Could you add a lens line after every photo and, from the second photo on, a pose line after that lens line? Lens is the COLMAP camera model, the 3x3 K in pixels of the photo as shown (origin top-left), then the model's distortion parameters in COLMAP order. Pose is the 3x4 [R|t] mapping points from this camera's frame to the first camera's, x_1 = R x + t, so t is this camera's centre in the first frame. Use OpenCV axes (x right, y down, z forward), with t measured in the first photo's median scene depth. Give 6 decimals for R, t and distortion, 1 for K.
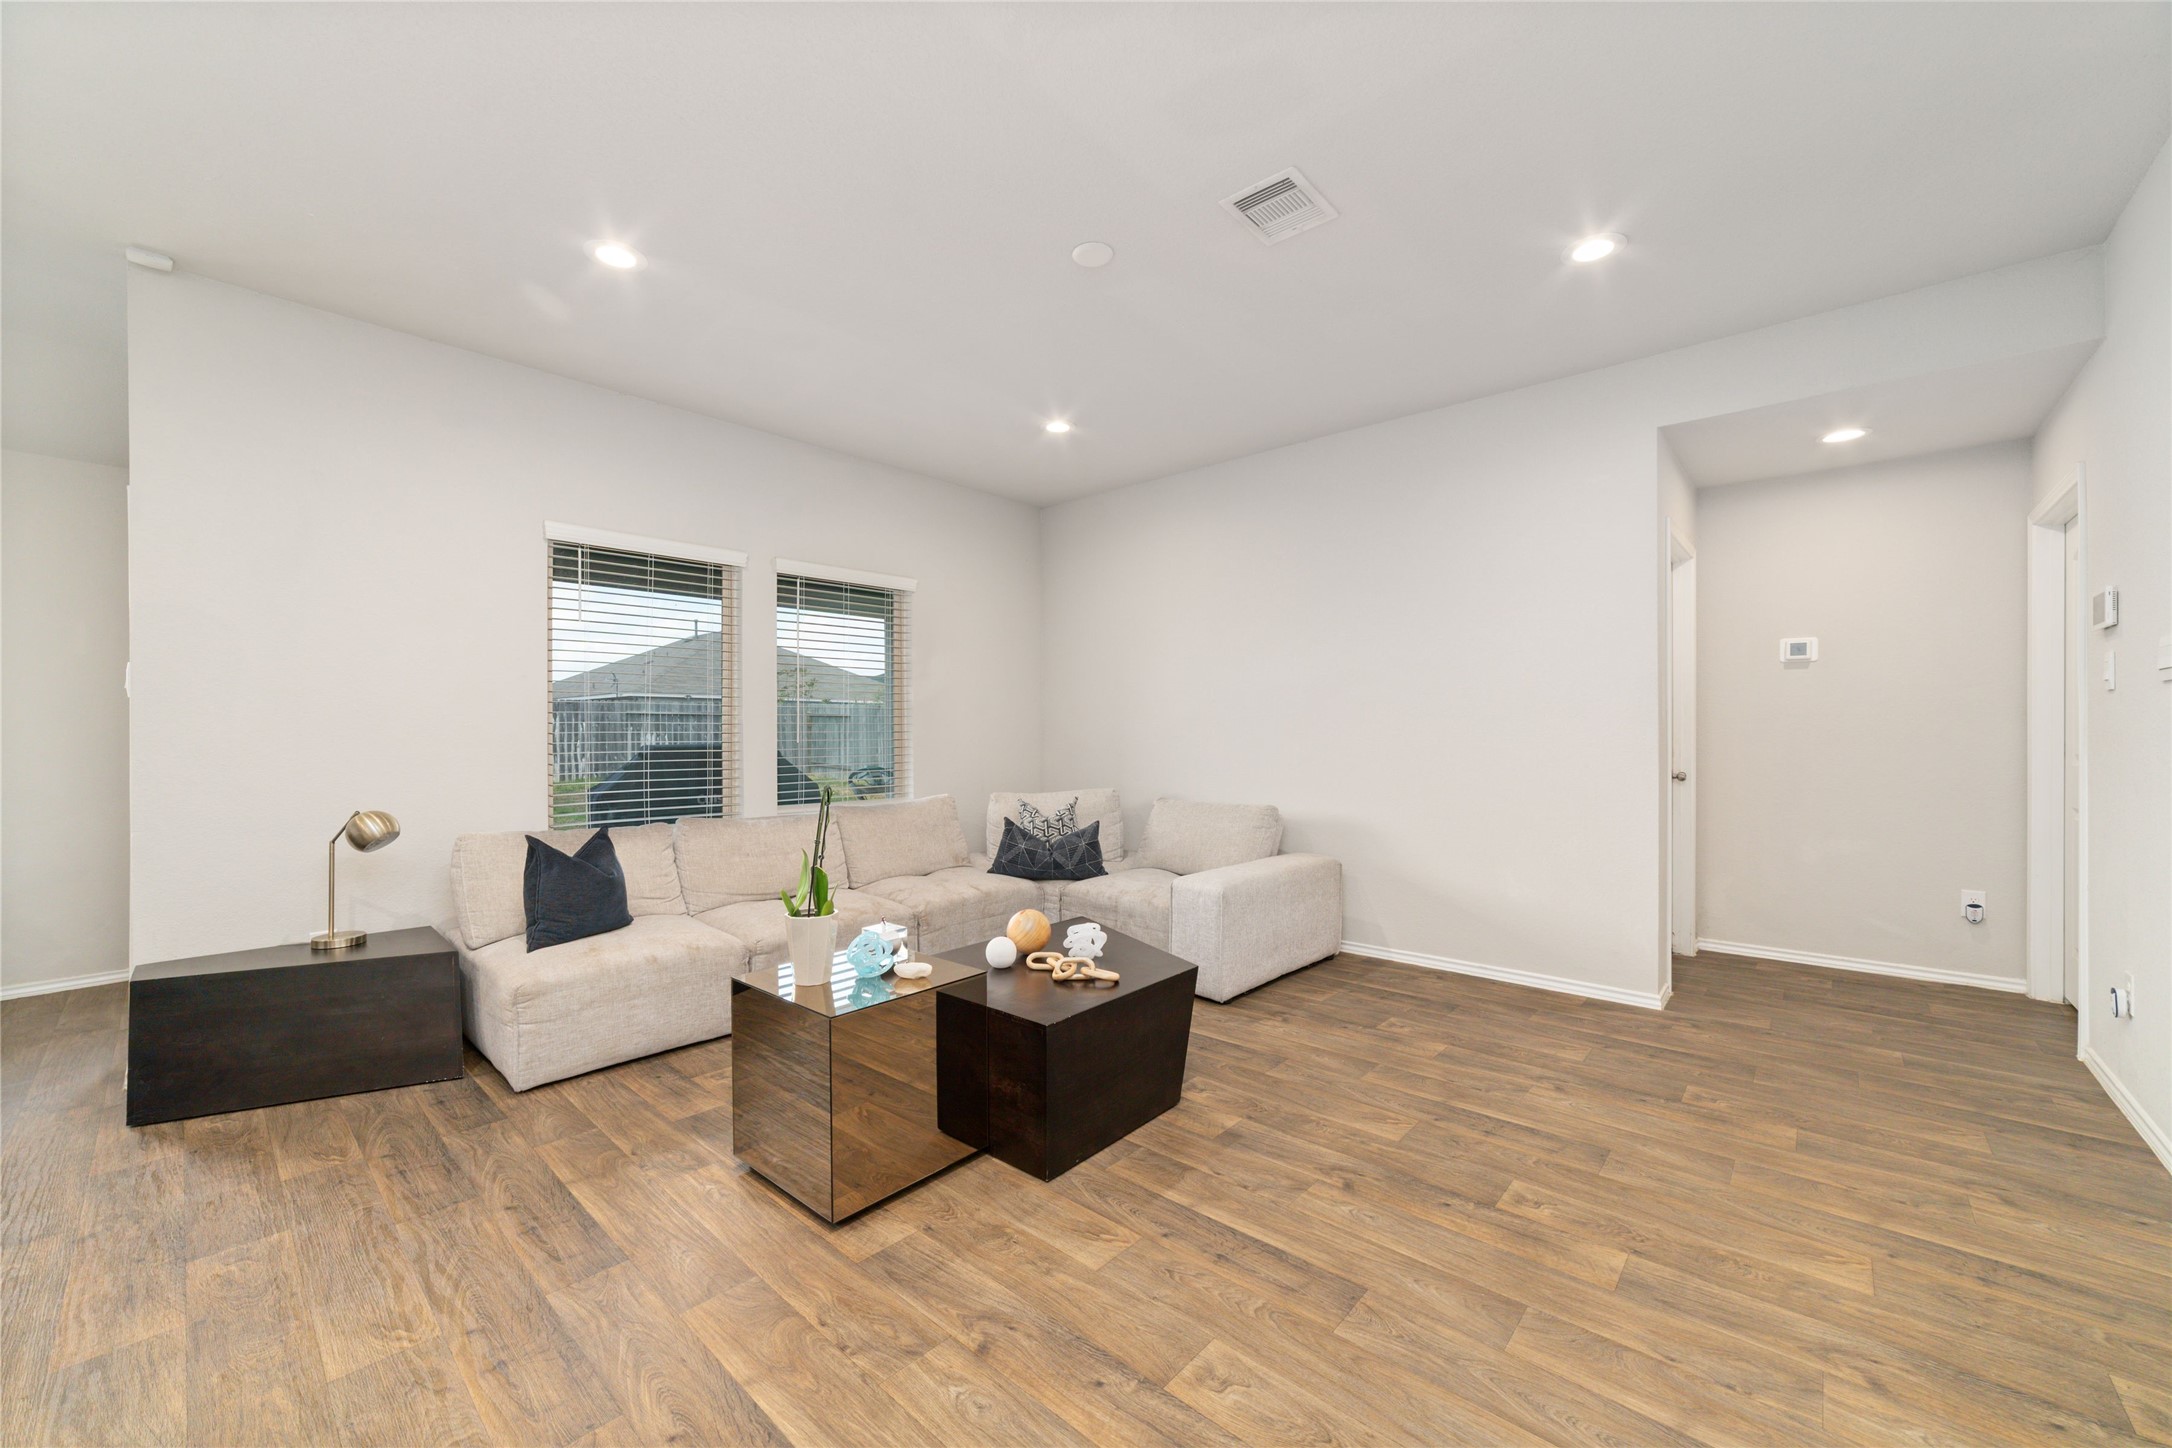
lens RADIAL K [[831.7, 0, 1091.8], [0, 831.7, 730.5], [0, 0, 1]] dist [-0.020547, 0.007703]
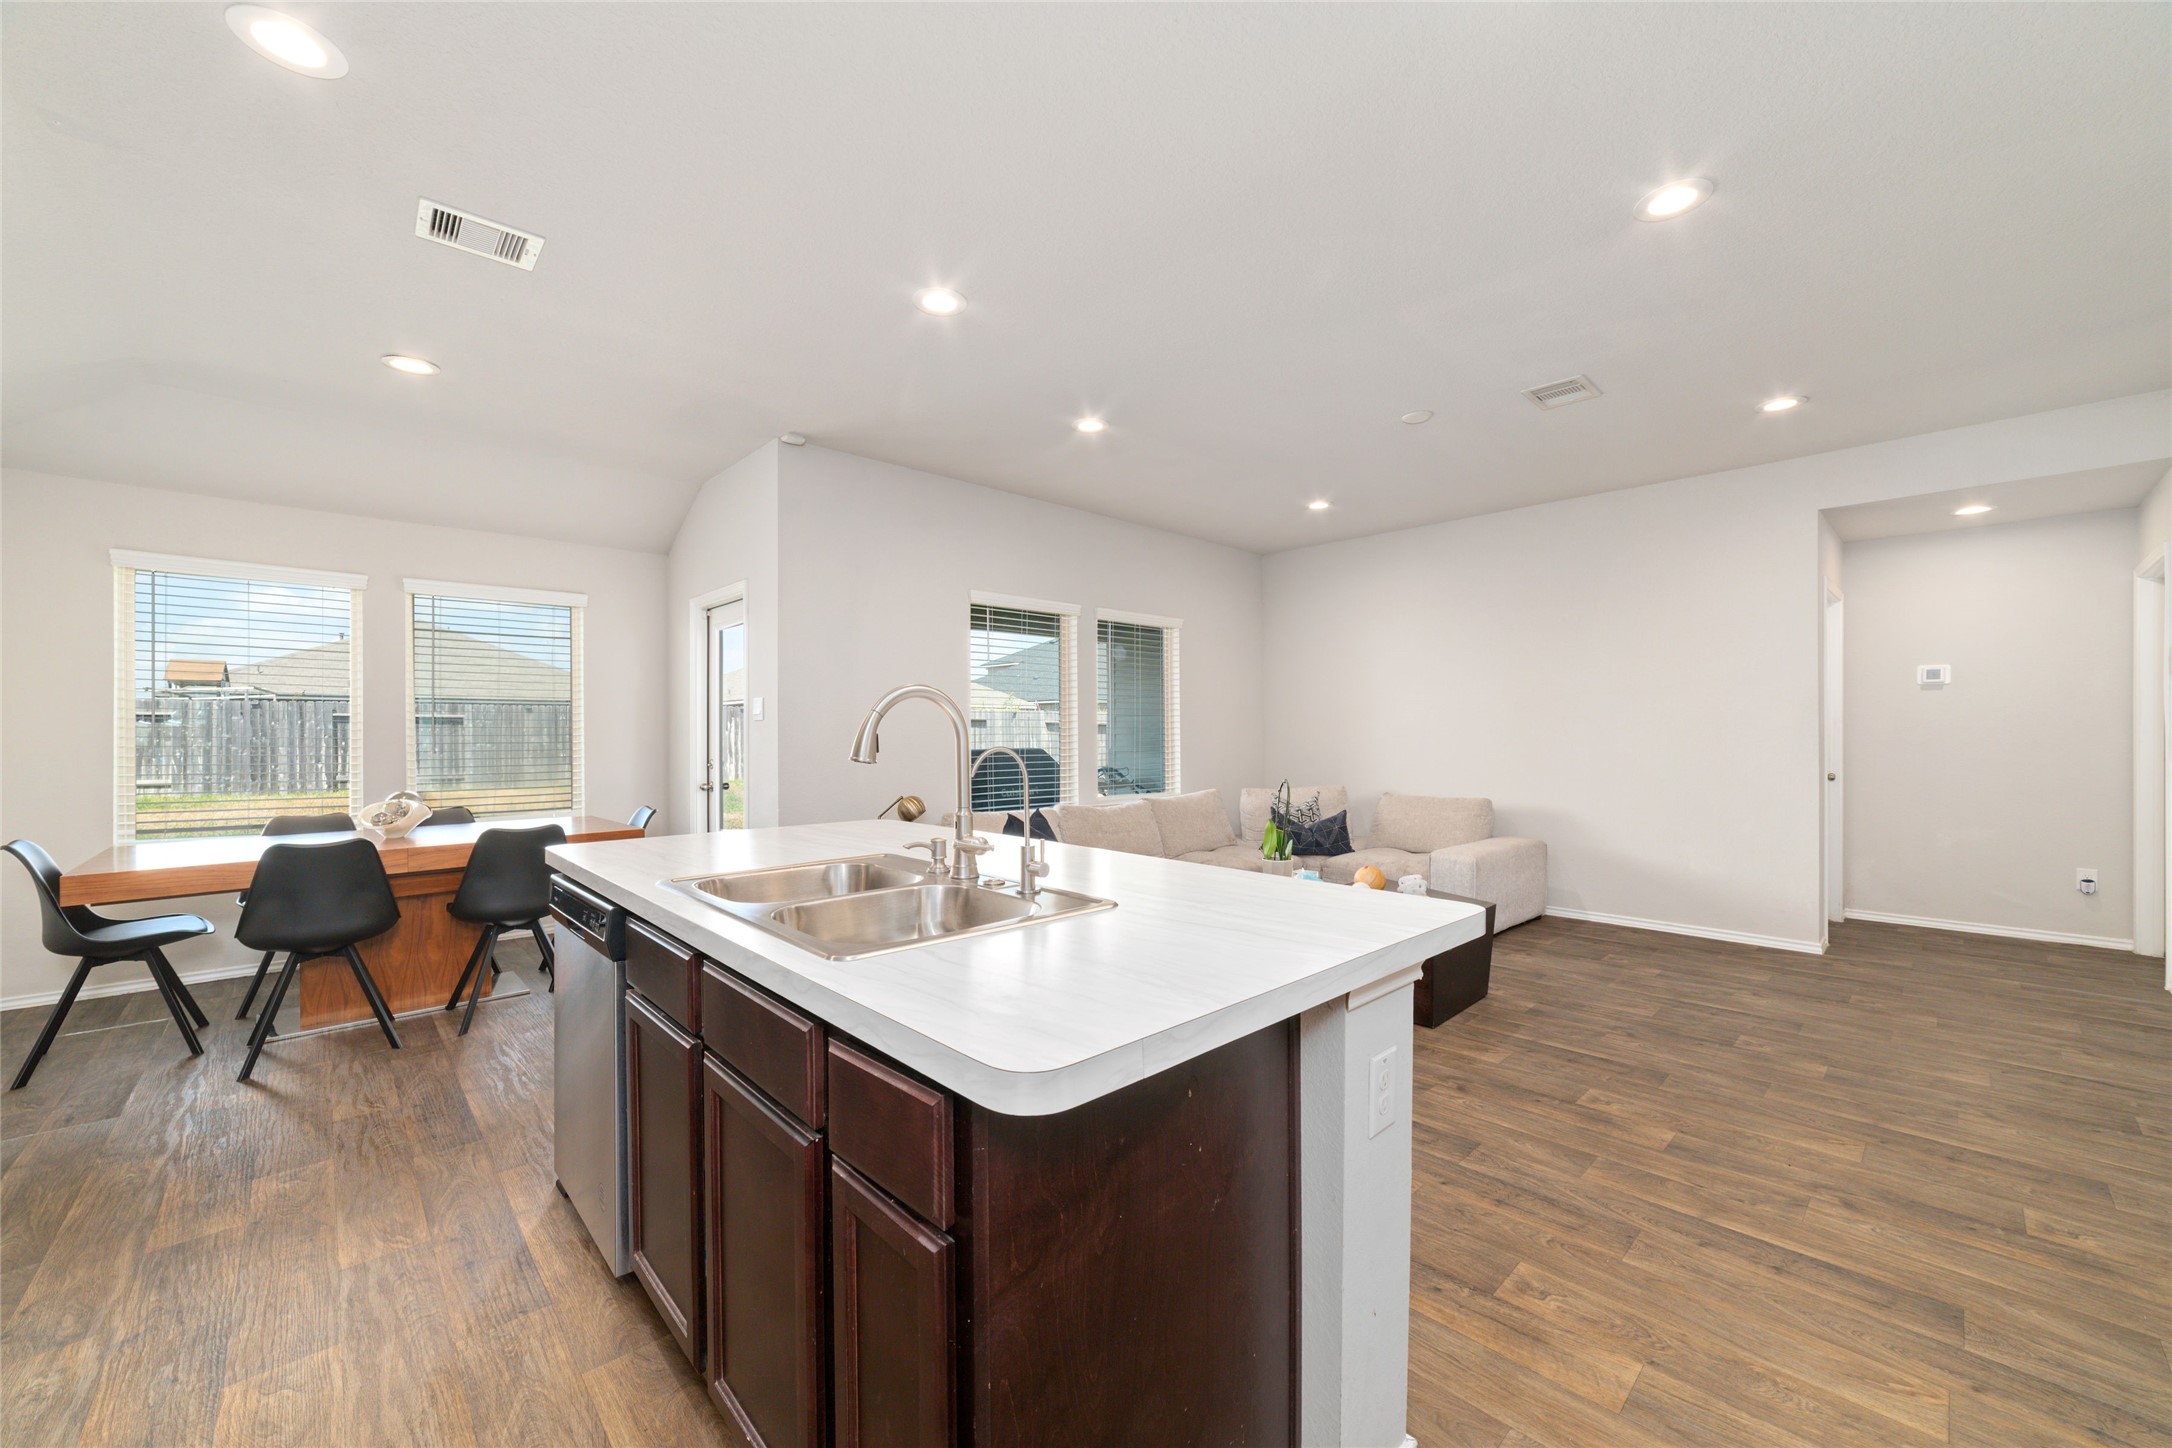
lens RADIAL K [[831.7, 0, 1091.8], [0, 831.7, 730.5], [0, 0, 1]] dist [-0.020547, 0.007703]
pose [[0.996535, -0.000628, -0.083178, -0.350938], [0.000522, 0.999999, -0.001305, -0.015976], [0.083178, 0.001257, 0.996534, -0.392872]]
